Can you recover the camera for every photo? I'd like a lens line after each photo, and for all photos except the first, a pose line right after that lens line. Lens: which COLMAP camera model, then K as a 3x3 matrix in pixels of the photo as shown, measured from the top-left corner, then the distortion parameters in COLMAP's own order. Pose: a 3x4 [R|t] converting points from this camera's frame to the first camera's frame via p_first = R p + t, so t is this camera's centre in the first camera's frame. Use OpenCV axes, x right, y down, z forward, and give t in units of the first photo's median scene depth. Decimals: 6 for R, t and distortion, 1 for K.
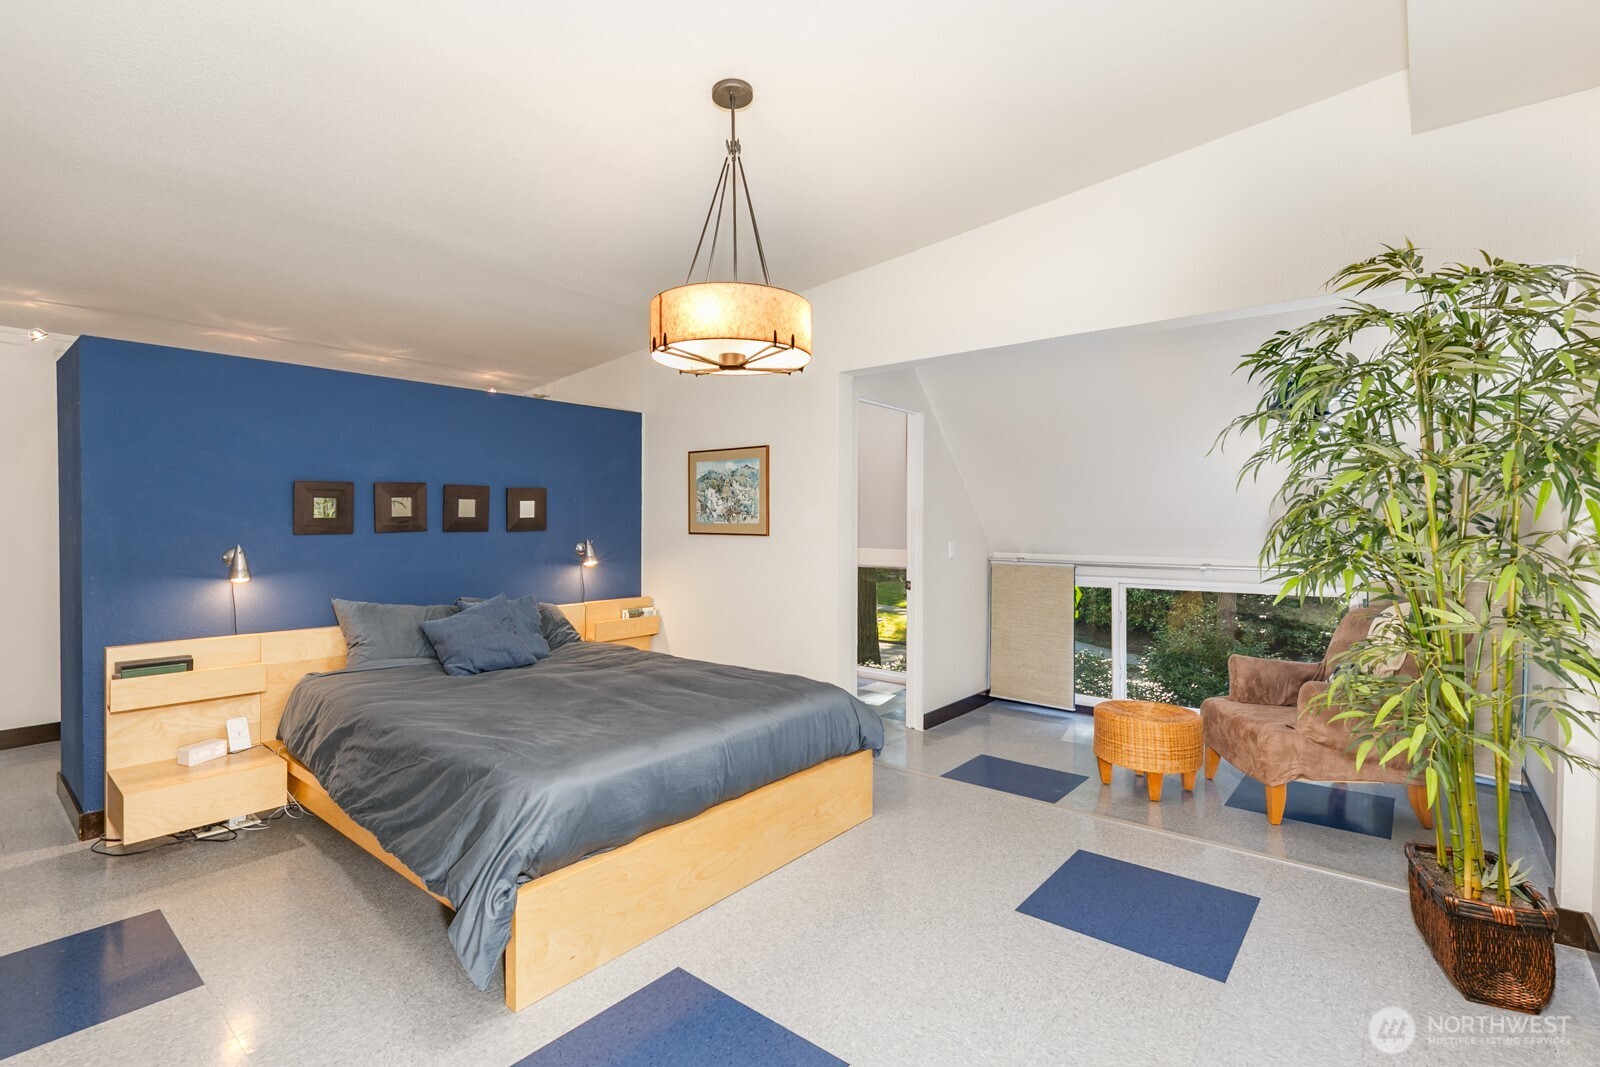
lens RADIAL K [[738.5, 0, 797.6], [0, 738.5, 526.6], [0, 0, 1]] dist [-0.000200, -0.000400]
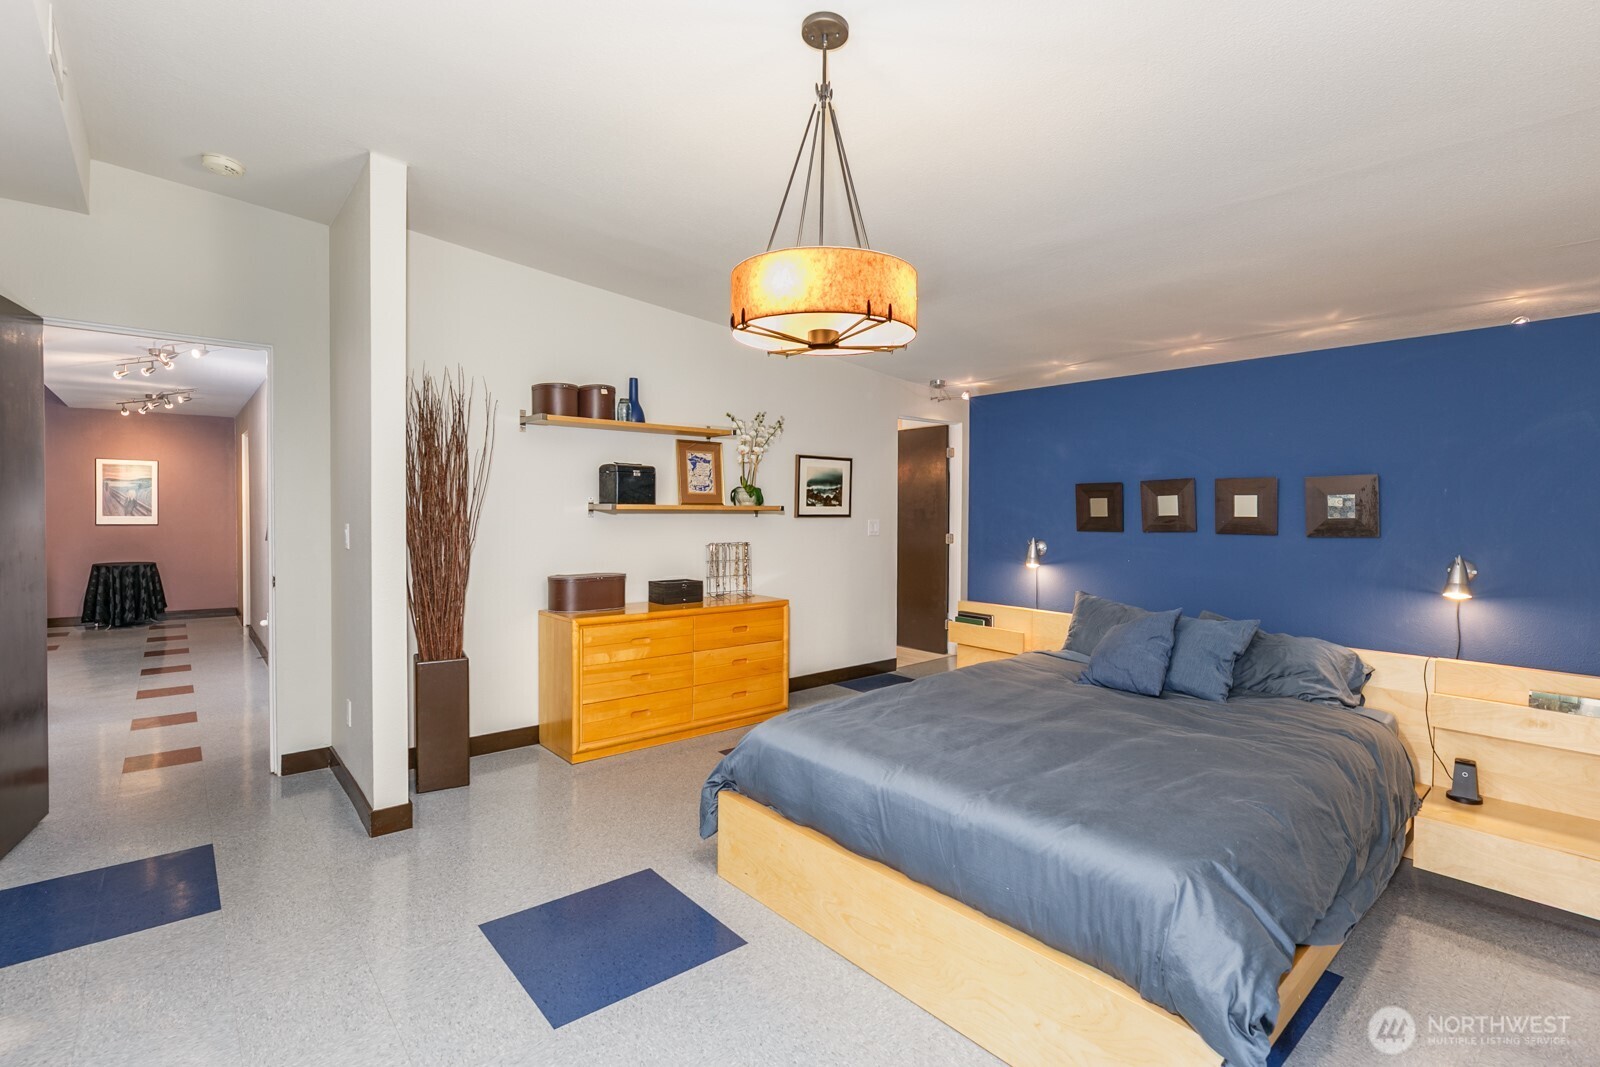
lens RADIAL K [[738.5, 0, 796.5], [0, 738.5, 526.7], [0, 0, 1]] dist [-0.000200, -0.000400]
pose [[-0.150843, 0.018089, -0.988392, 0.485534], [-0.012315, 0.999721, 0.020176, -0.012517], [0.988481, 0.015215, -0.150578, 0.688536]]
